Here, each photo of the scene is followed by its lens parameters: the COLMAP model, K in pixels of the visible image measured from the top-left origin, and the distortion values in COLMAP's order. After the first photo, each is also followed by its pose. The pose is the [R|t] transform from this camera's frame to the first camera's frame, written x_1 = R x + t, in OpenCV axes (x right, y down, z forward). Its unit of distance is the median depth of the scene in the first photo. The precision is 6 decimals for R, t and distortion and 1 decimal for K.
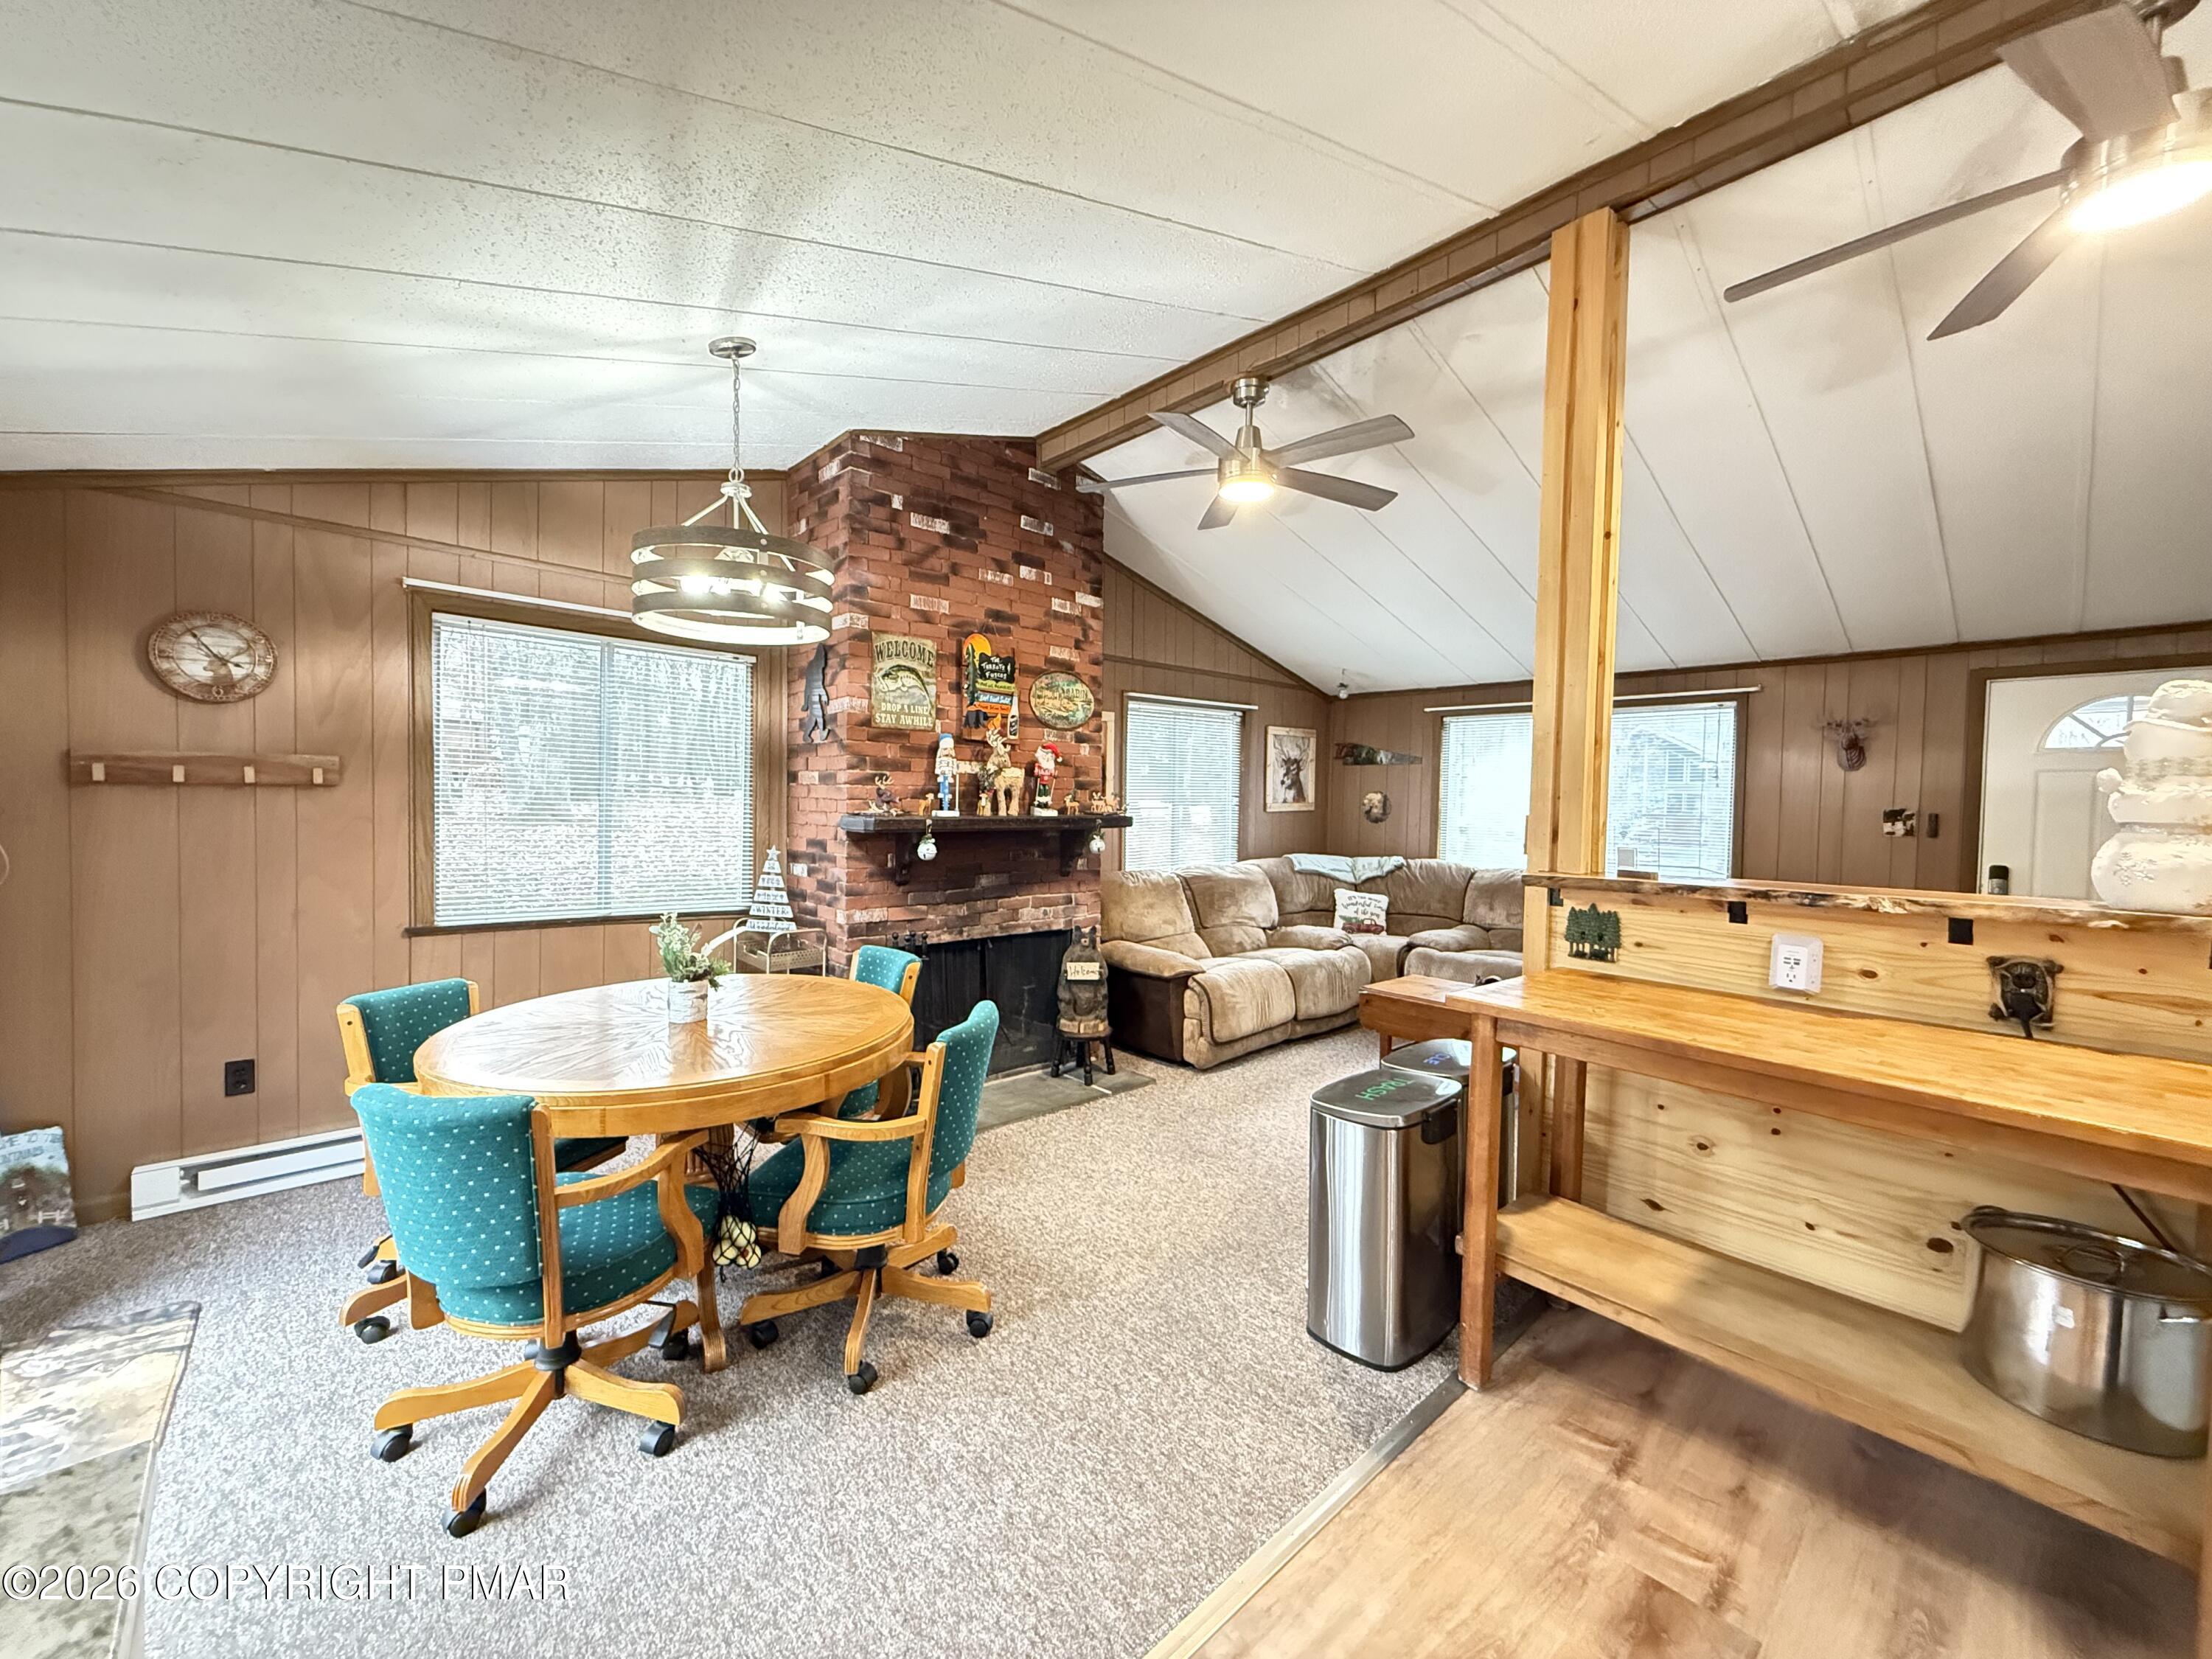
lens RADIAL K [[882.7, 0, 1100.5], [0, 882.7, 824.9], [0, 0, 1]] dist [0.001908, 0.000427]
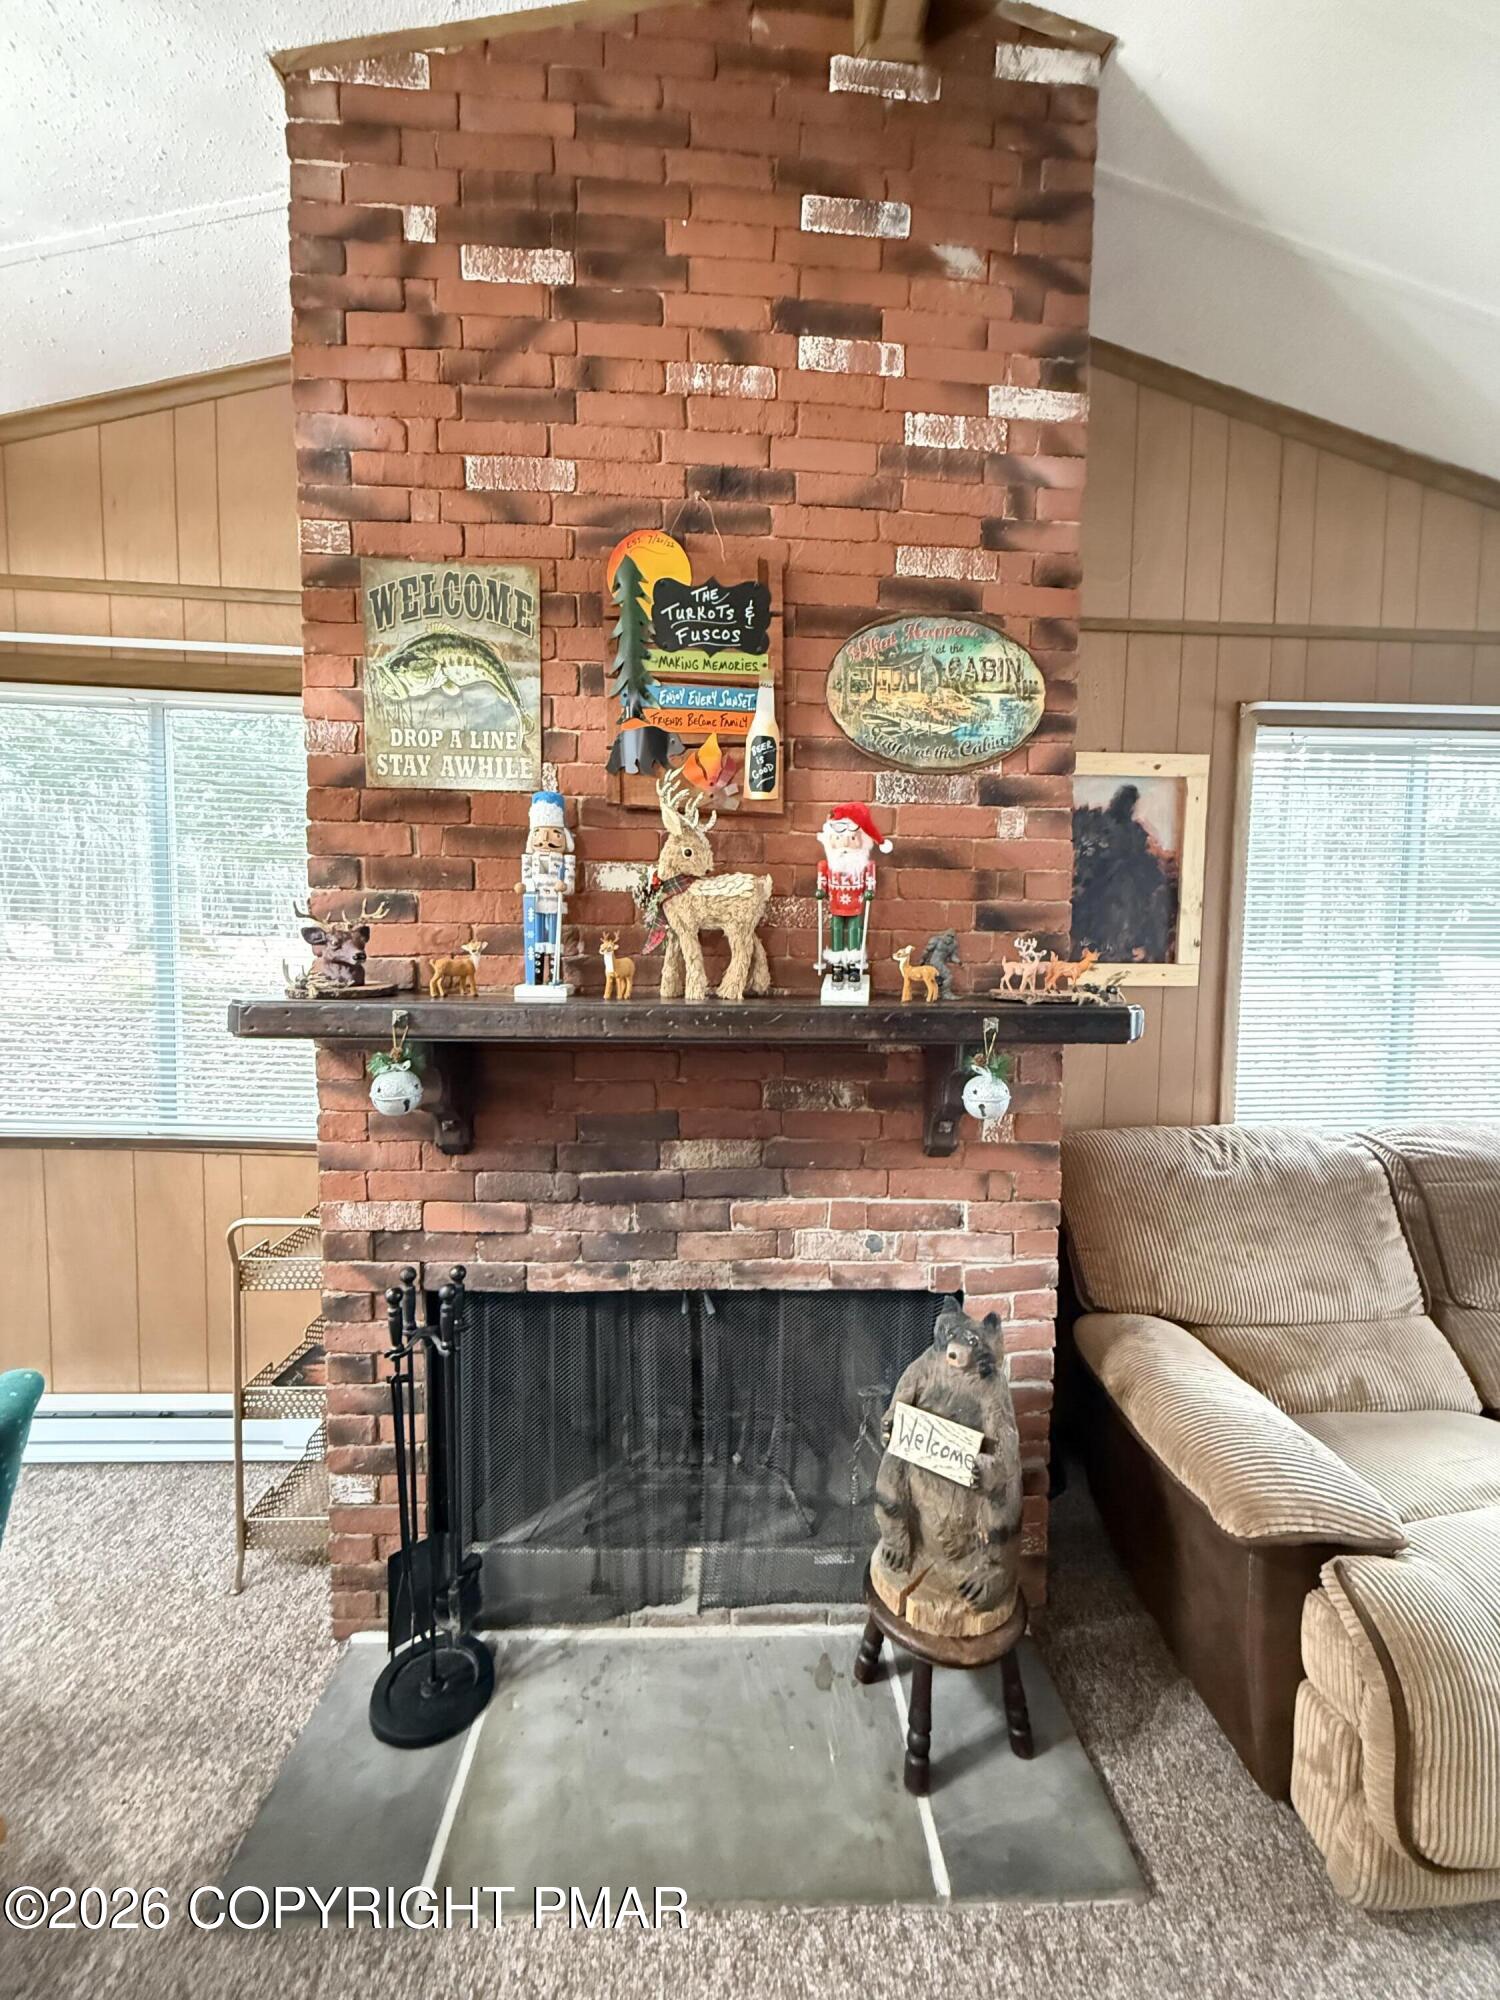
lens RADIAL K [[798.1, 0, 753.5], [0, 798.1, 997.5], [0, 0, 1]] dist [0.001908, 0.000427]
pose [[0.776406, 0.040019, -0.628961, 0.123906], [-0.021105, 0.999073, 0.037516, -0.024387], [0.629879, -0.015853, 0.776531, 0.737270]]
